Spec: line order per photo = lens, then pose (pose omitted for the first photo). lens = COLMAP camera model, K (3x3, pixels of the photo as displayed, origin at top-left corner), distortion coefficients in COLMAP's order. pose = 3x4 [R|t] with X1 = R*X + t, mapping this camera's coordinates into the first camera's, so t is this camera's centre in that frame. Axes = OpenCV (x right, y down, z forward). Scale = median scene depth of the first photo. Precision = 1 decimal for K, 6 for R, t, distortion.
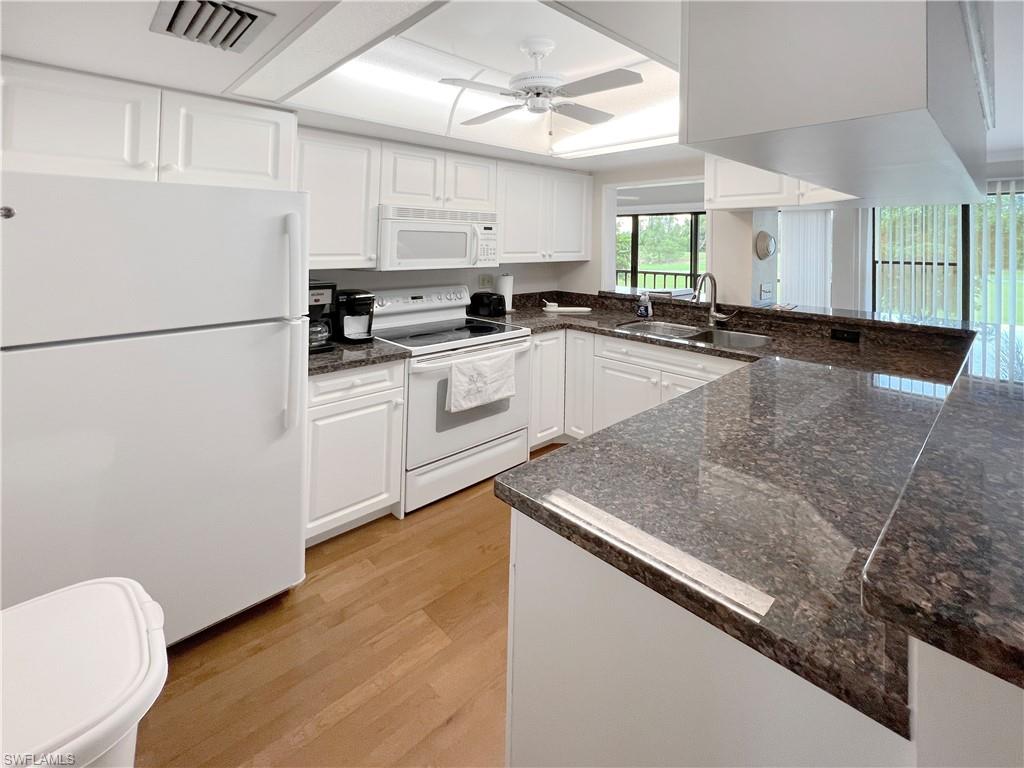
lens RADIAL K [[462.1, 0, 510.8], [0, 462.1, 347.5], [0, 0, 1]] dist [0.000559, 0.000086]
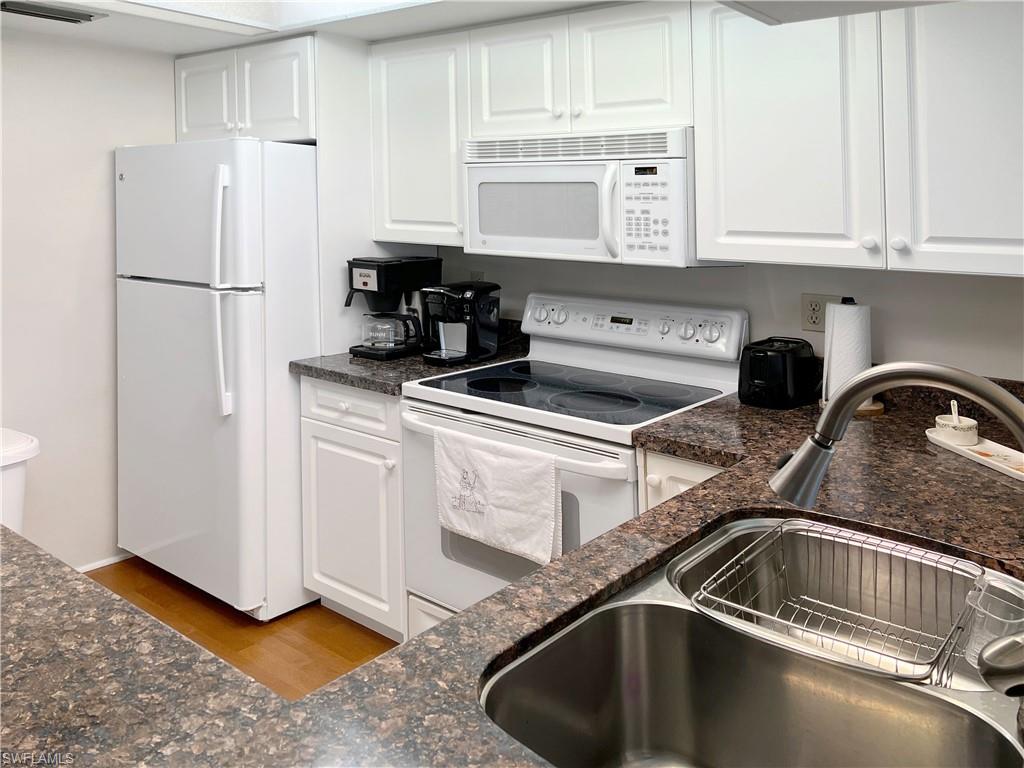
lens RADIAL K [[832.7, 0, 512.0], [0, 832.7, 384.0], [0, 0, 1]] dist [0.055224, -0.000604]
pose [[0.129139, 0.201459, -0.970947, 0.660739], [-0.234845, 0.957504, 0.167434, -0.166894], [0.963416, 0.206399, 0.170962, 0.769091]]
